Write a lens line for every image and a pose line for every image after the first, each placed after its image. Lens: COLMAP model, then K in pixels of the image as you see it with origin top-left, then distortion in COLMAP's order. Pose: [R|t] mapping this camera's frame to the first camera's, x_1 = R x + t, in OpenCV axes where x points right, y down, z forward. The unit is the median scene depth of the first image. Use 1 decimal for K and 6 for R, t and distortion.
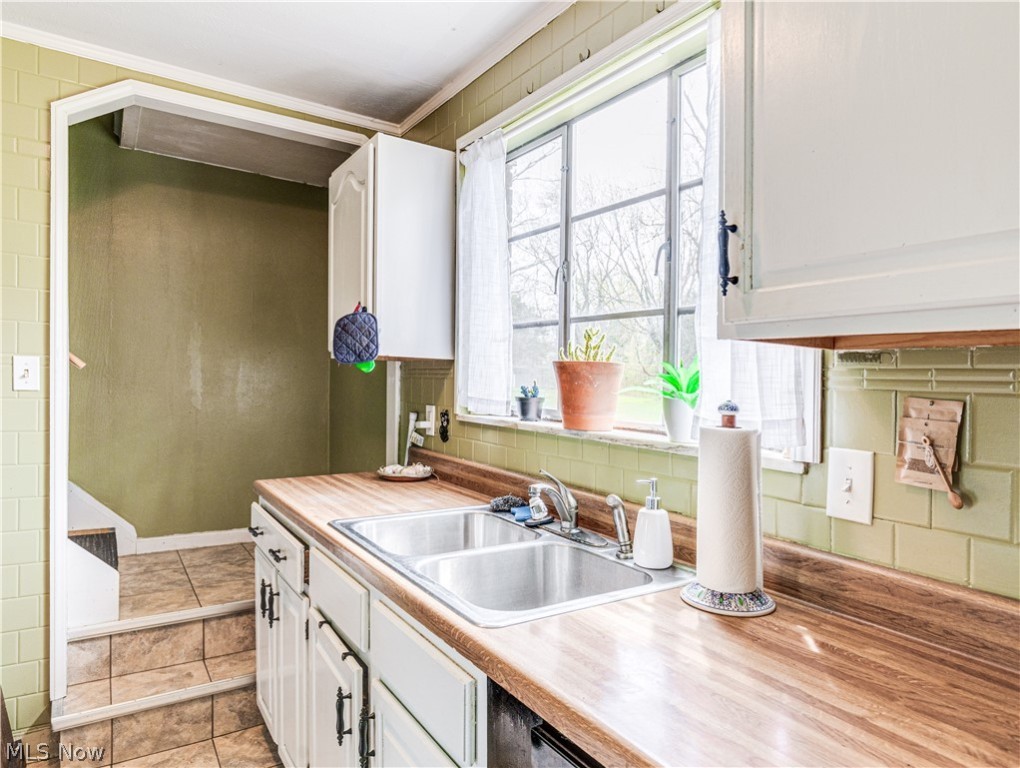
lens RADIAL K [[632.4, 0, 510.8], [0, 632.4, 387.0], [0, 0, 1]] dist [0.003653, -0.000740]
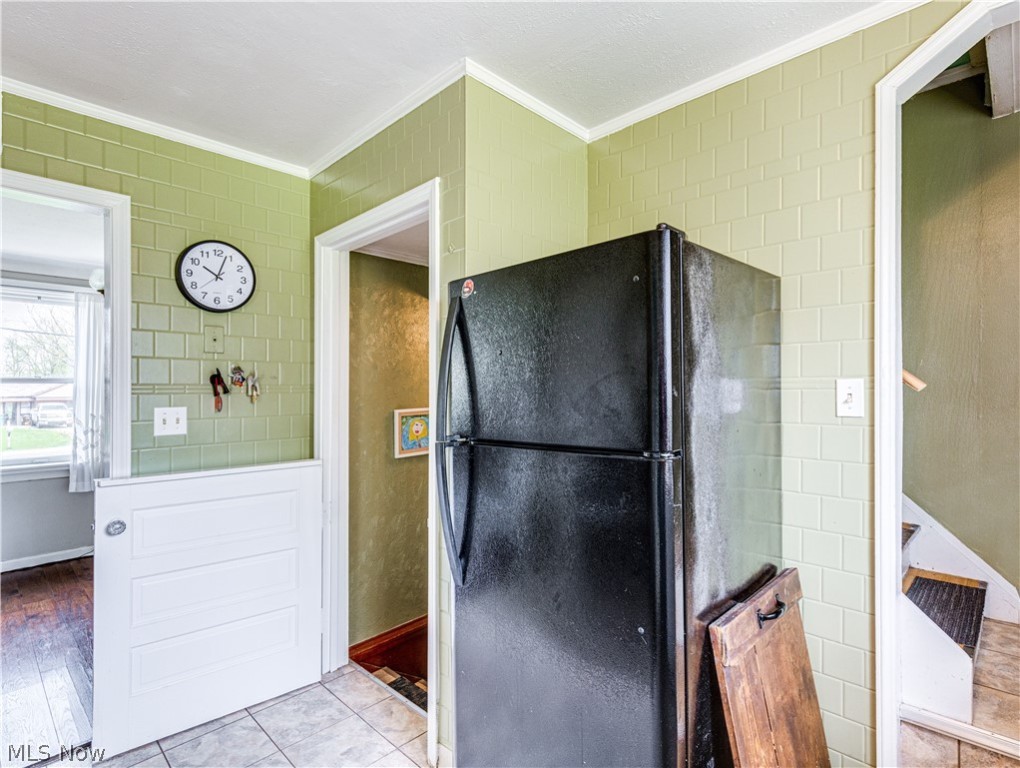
lens RADIAL K [[520.8, 0, 506.2], [0, 520.8, 400.0], [0, 0, 1]] dist [0.003982, 0.000156]
pose [[0.217242, -0.008983, -0.976076, -0.131587], [-0.000349, 0.999957, -0.009281, -0.010400], [0.976118, 0.002357, 0.217230, 0.328761]]
